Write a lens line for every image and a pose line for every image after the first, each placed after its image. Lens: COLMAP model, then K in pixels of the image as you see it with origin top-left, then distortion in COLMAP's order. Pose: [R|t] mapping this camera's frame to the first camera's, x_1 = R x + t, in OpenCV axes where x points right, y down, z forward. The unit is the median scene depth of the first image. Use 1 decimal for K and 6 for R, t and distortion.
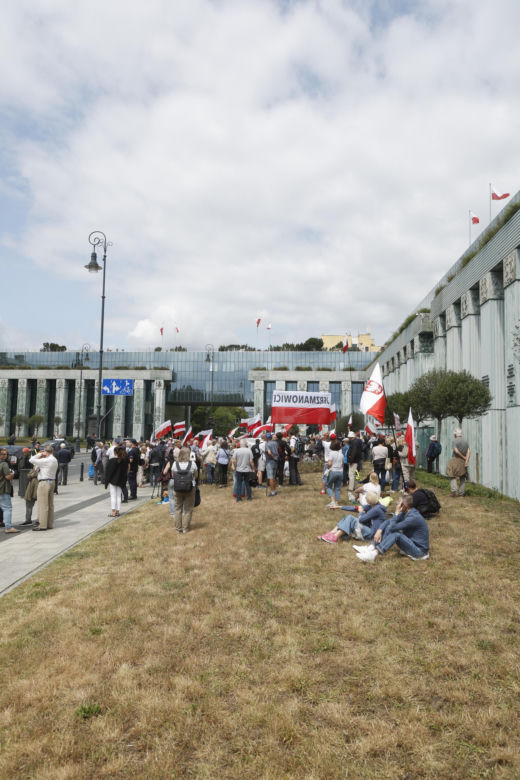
lens RADIAL K [[535.5, 0, 261.7], [0, 535.5, 391.1], [0, 0, 1]] dist [0.009940, 0.002654]
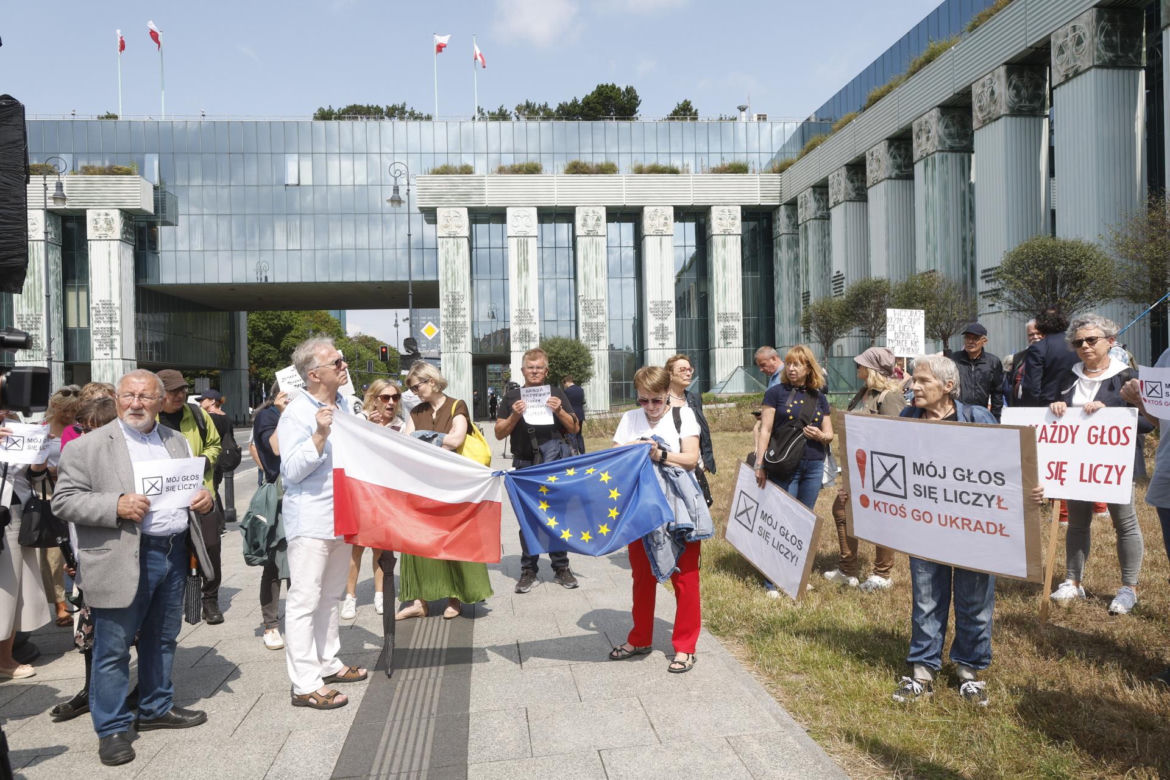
lens RADIAL K [[803.3, 0, 593.3], [0, 803.3, 396.5], [0, 0, 1]] dist [0.009940, 0.002654]
pose [[0.977335, -0.046191, 0.206596, -0.038884], [0.028821, 0.995851, 0.086312, 0.077515], [-0.209725, -0.078402, 0.974612, 0.773165]]
